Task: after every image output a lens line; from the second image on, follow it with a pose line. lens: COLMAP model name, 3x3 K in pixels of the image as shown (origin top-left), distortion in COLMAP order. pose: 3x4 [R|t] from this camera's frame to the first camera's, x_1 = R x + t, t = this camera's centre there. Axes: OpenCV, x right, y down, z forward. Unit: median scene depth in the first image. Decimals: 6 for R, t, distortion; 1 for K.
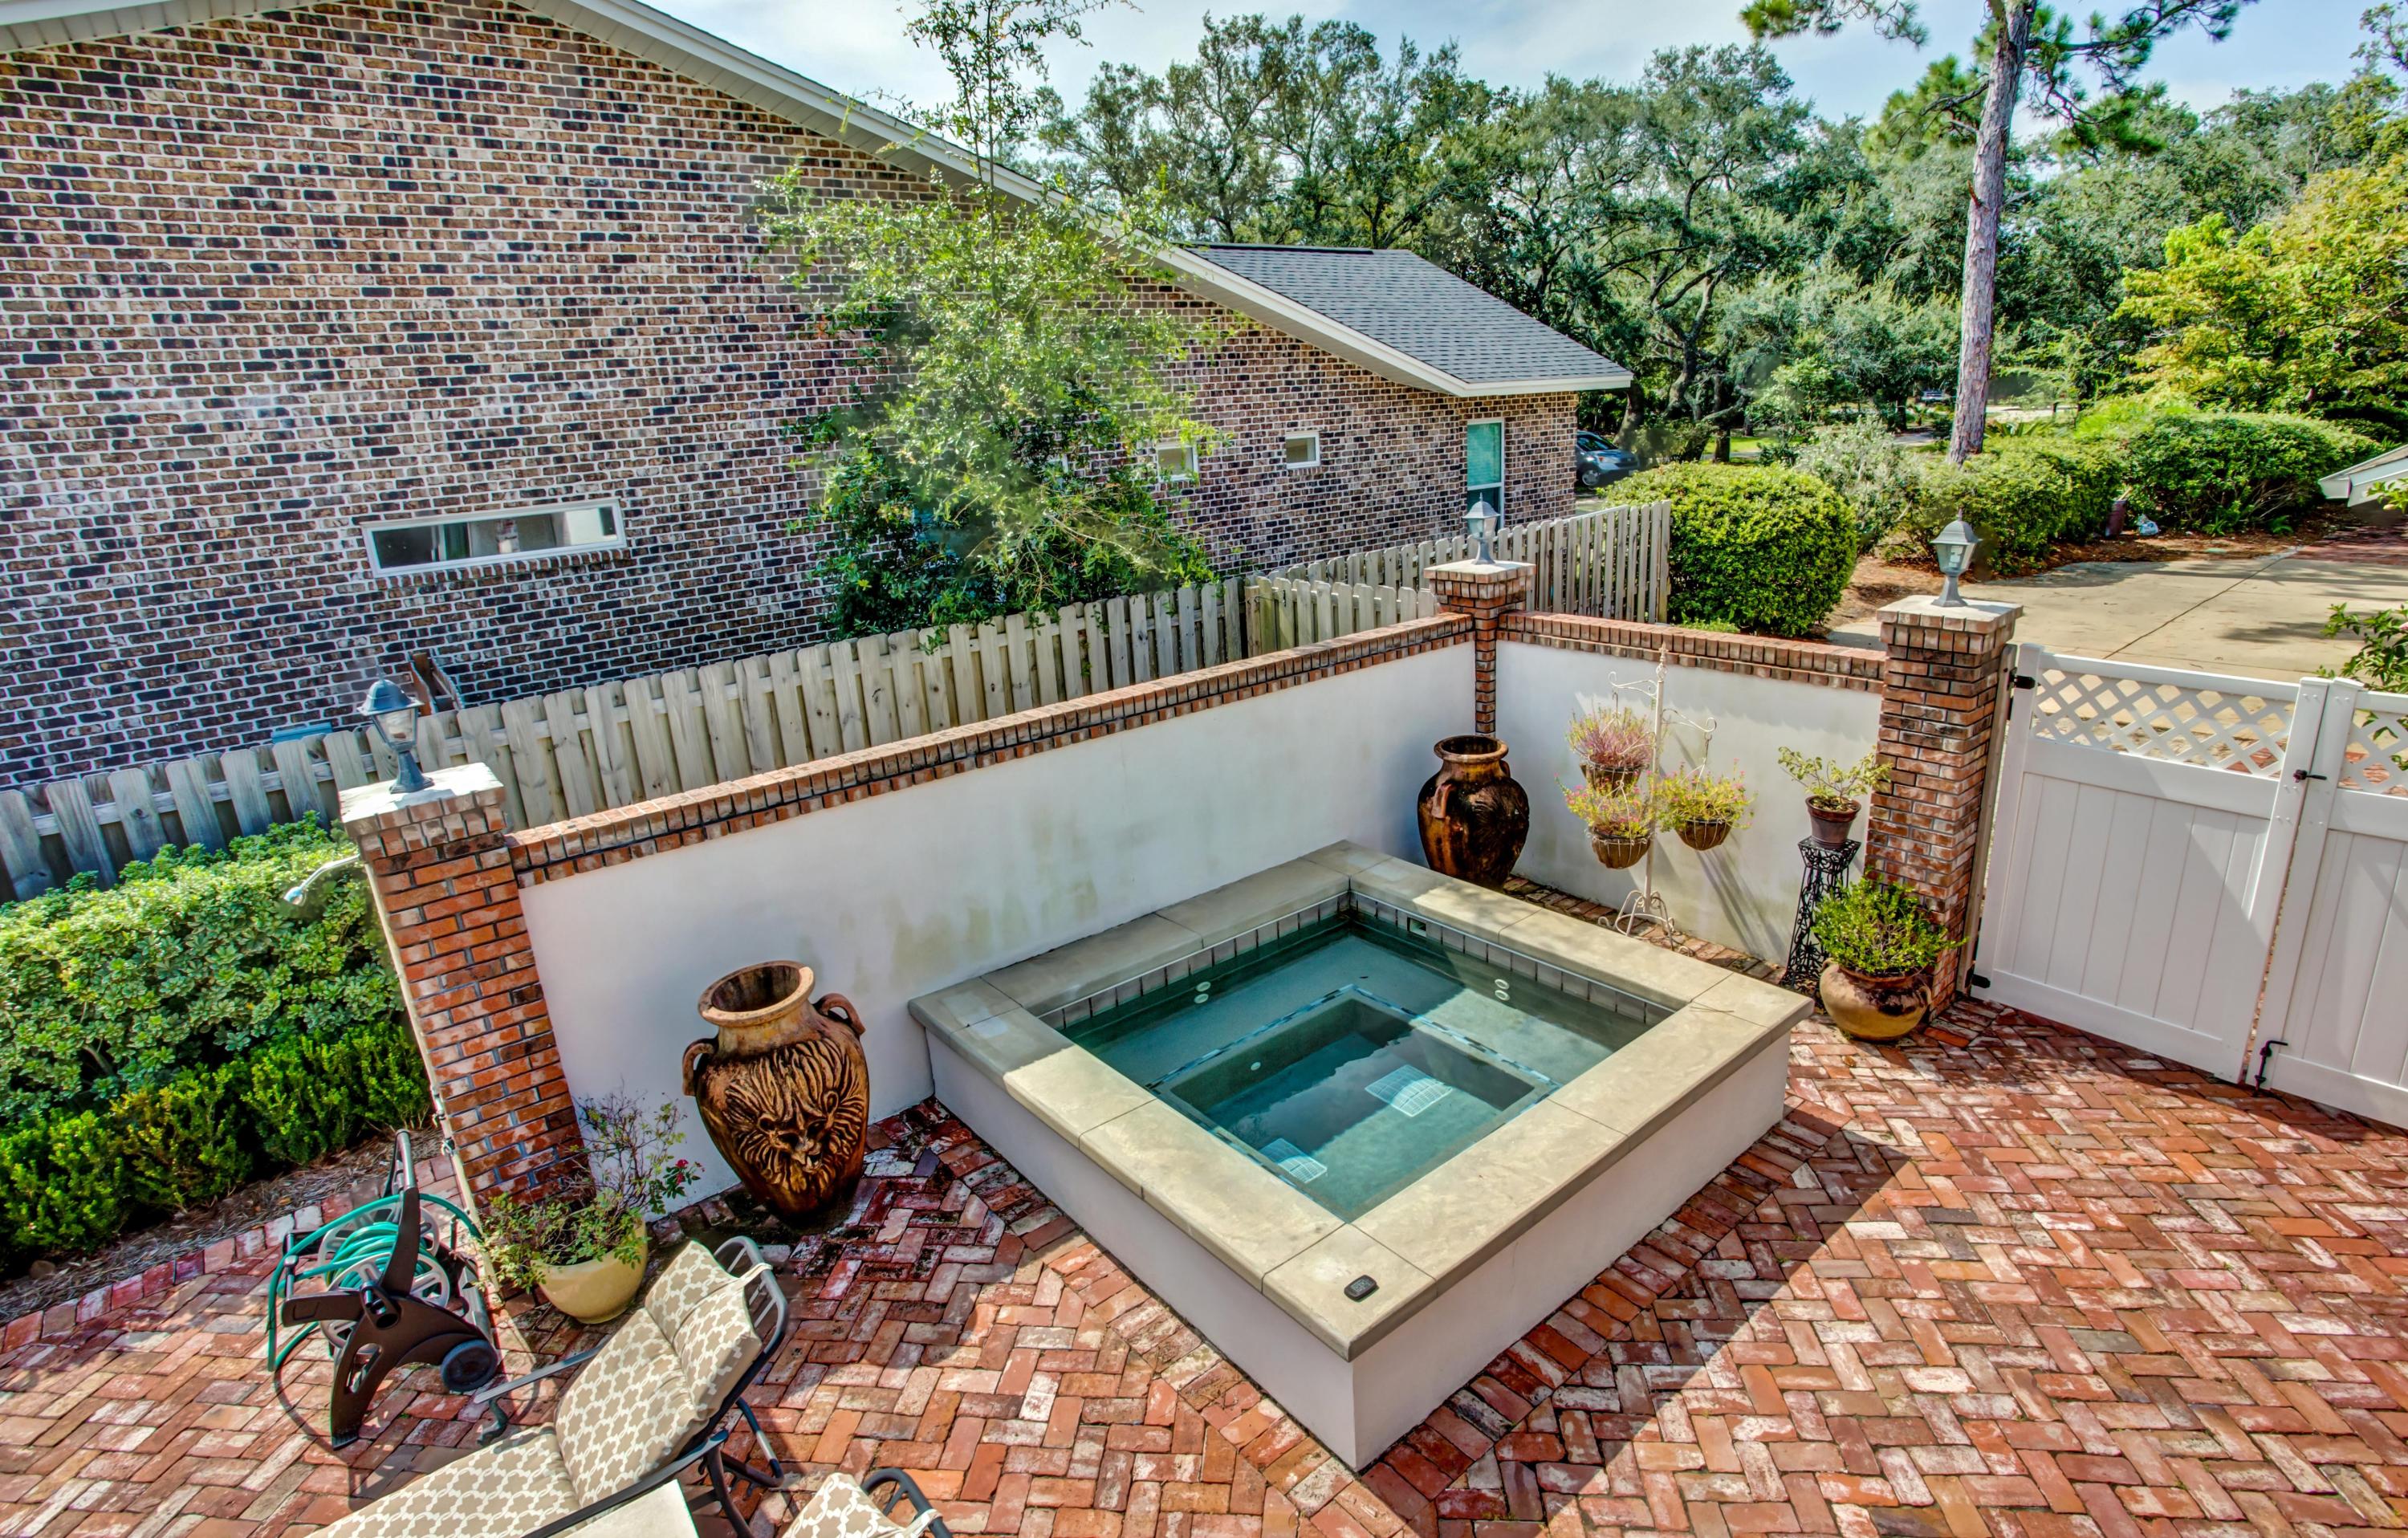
lens RADIAL K [[1189.1, 0, 1228.9], [0, 1189.1, 758.9], [0, 0, 1]] dist [-0.026620, 0.007142]
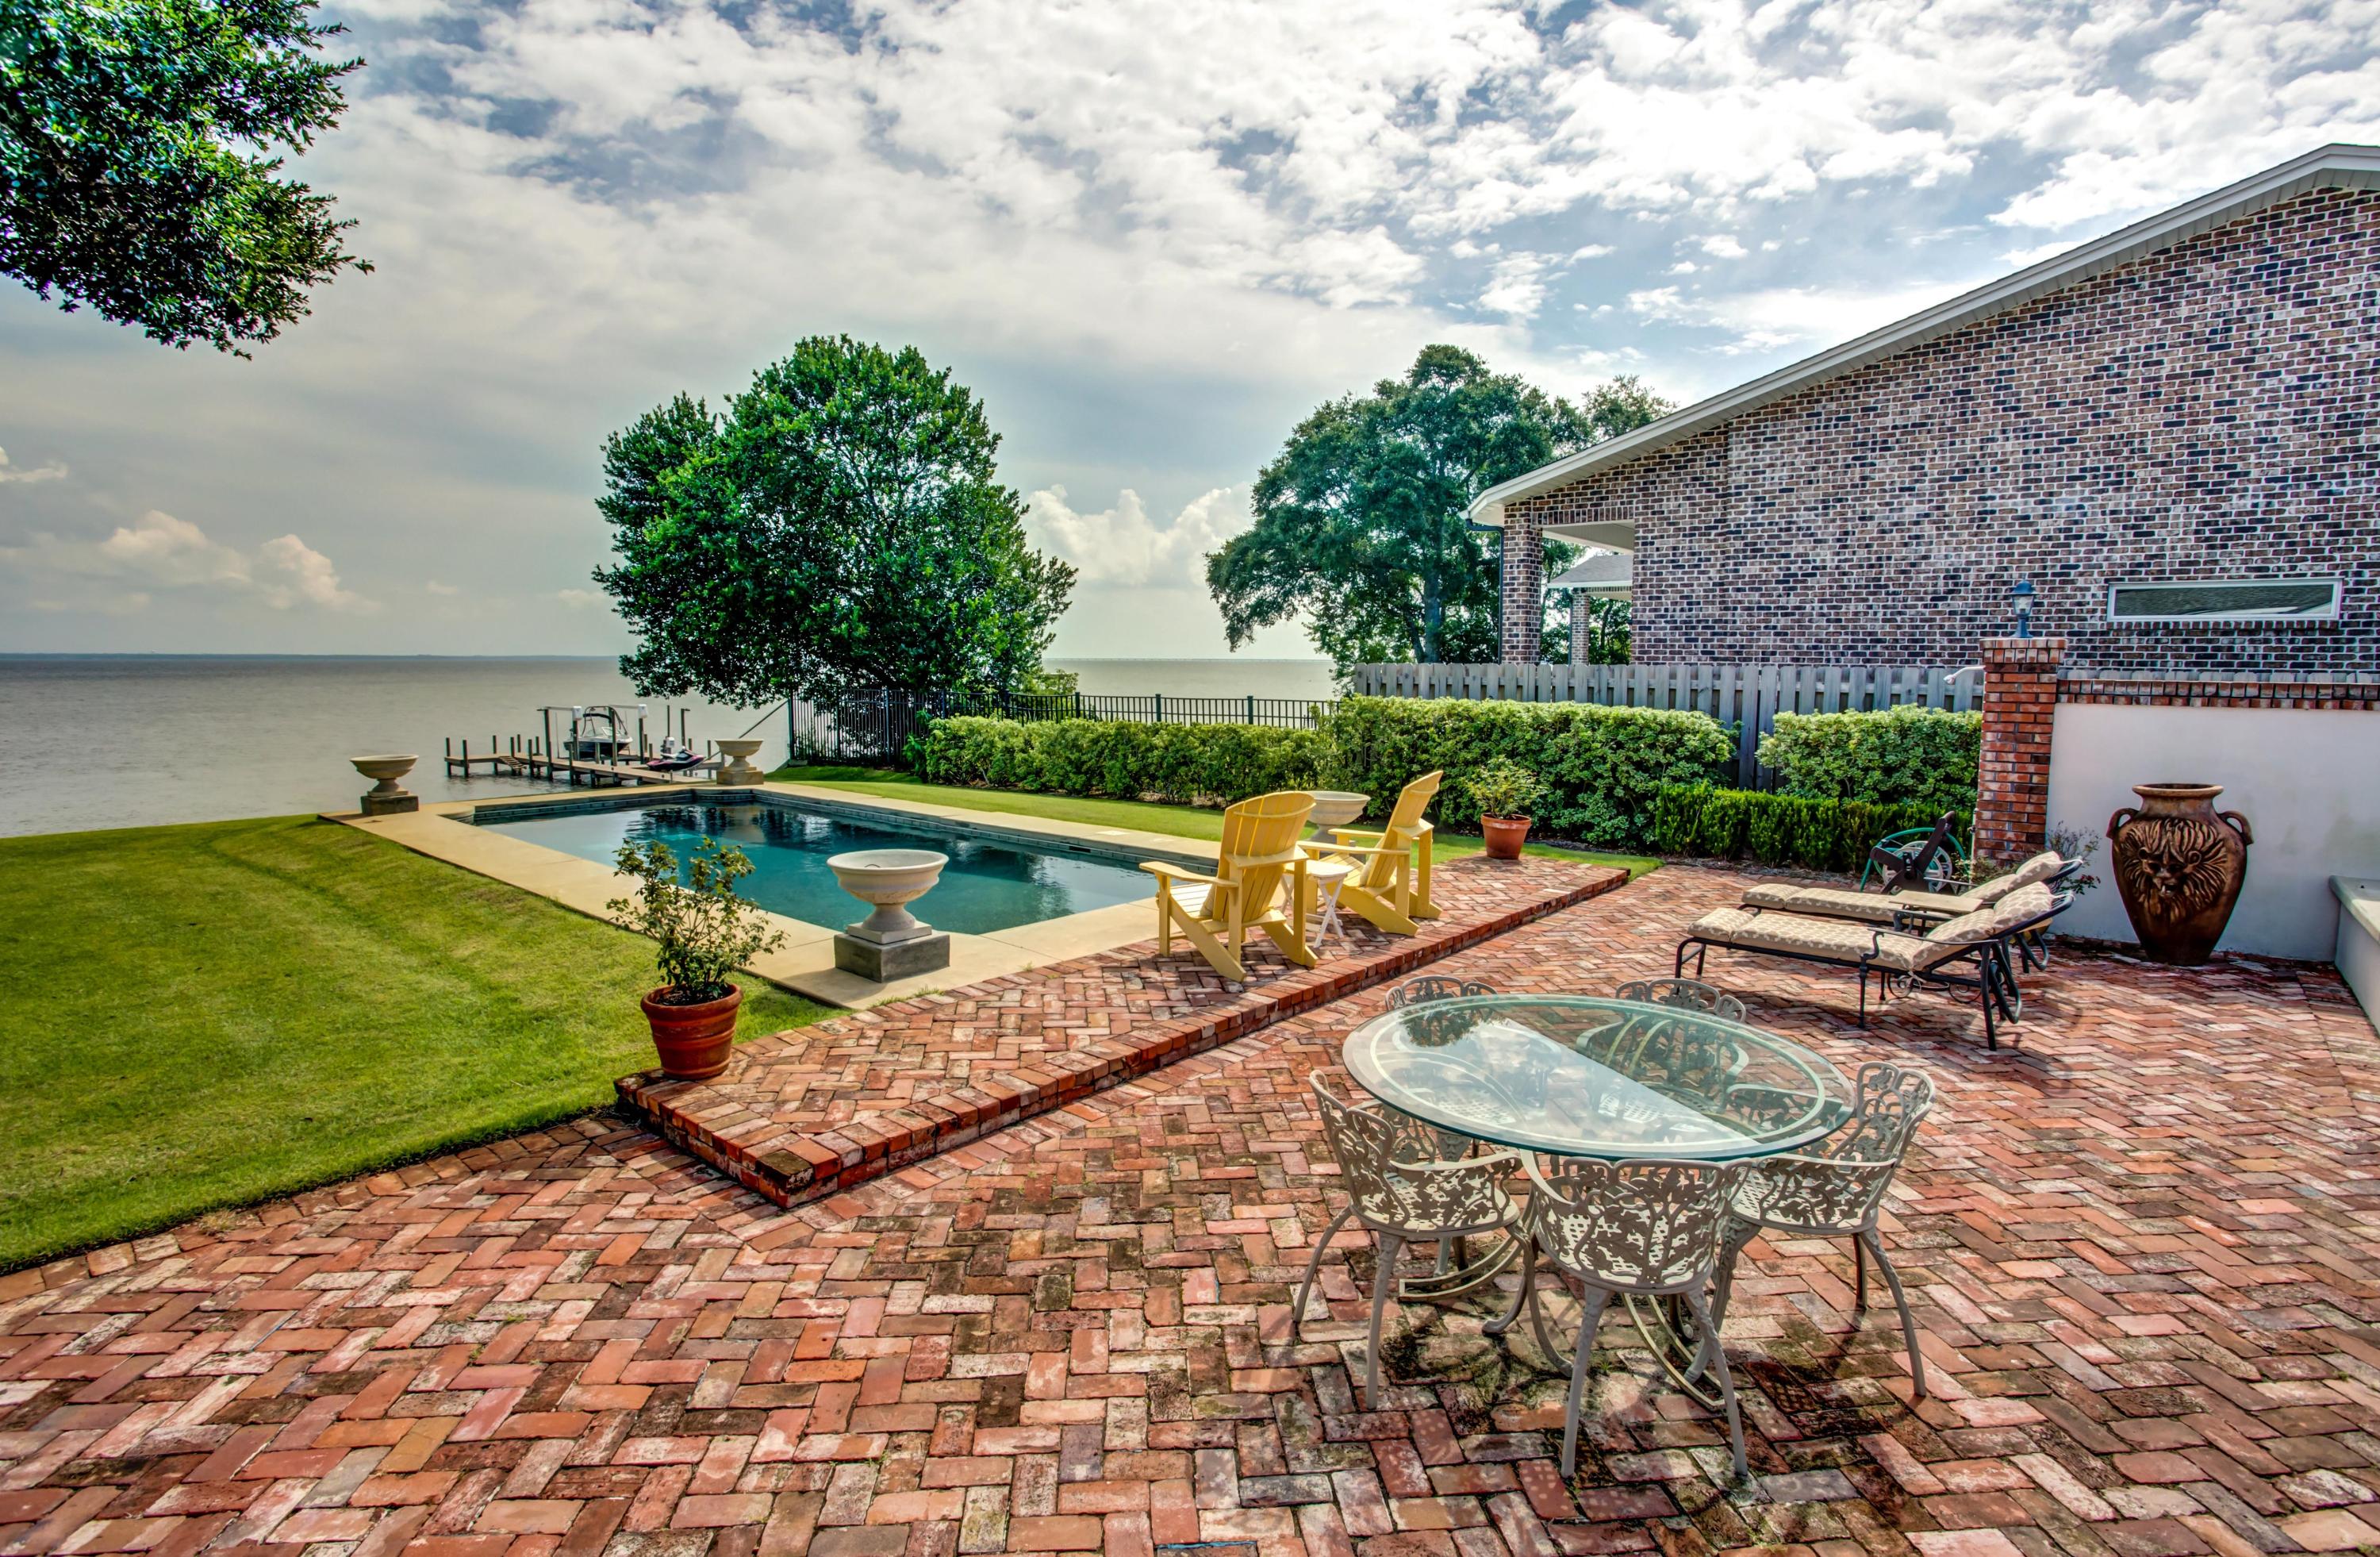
lens RADIAL K [[1175.4, 0, 1210.1], [0, 1175.4, 774.0], [0, 0, 1]] dist [-0.026620, 0.007142]
pose [[0.206587, 0.147587, -0.967233, 0.433470], [-0.294740, 0.952026, 0.082315, 0.226471], [0.932979, 0.268077, 0.240176, -0.303127]]
